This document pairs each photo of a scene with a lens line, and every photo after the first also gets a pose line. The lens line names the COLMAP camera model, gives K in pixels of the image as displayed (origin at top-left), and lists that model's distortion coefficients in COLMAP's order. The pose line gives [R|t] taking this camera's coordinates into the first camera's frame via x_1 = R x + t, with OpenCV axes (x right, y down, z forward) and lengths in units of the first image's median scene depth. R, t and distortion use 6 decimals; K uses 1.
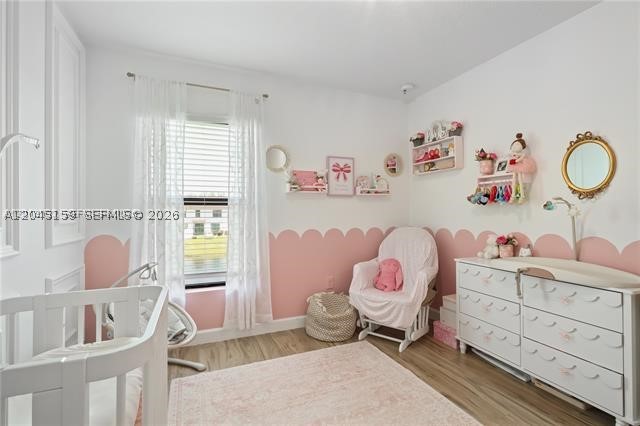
lens RADIAL K [[303.5, 0, 321.0], [0, 303.5, 207.7], [0, 0, 1]] dist [-0.001818, 0.001073]
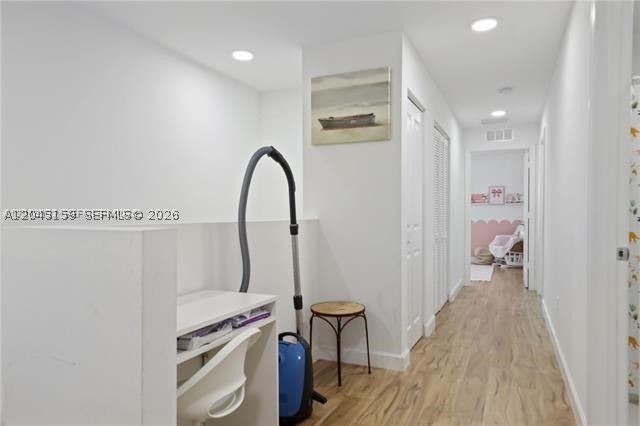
lens RADIAL K [[423.7, 0, 322.3], [0, 423.7, 214.3], [0, 0, 1]] dist [0.034246, 0.001400]
pose [[0.676113, 0.008614, -0.736747, 1.628613], [0.002674, 0.999896, 0.014145, -0.017439], [0.736793, -0.011534, 0.676020, -2.166165]]
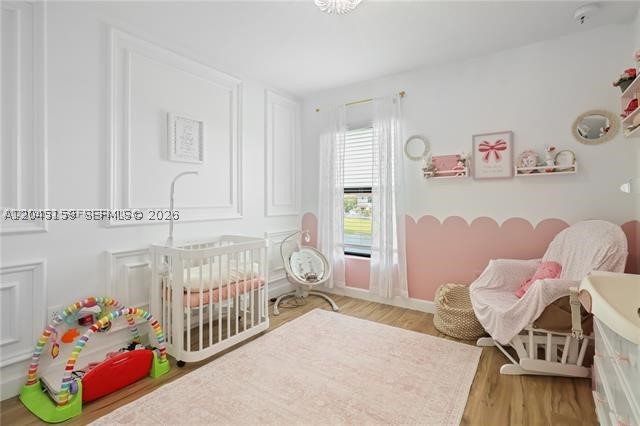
lens RADIAL K [[303.5, 0, 319.2], [0, 303.5, 198.0], [0, 0, 1]] dist [-0.001818, 0.001073]
pose [[0.525764, -0.005015, -0.850616, 0.603324], [0.013257, 0.999909, 0.002299, 0.007142], [0.850527, -0.012485, 0.525783, 0.159741]]
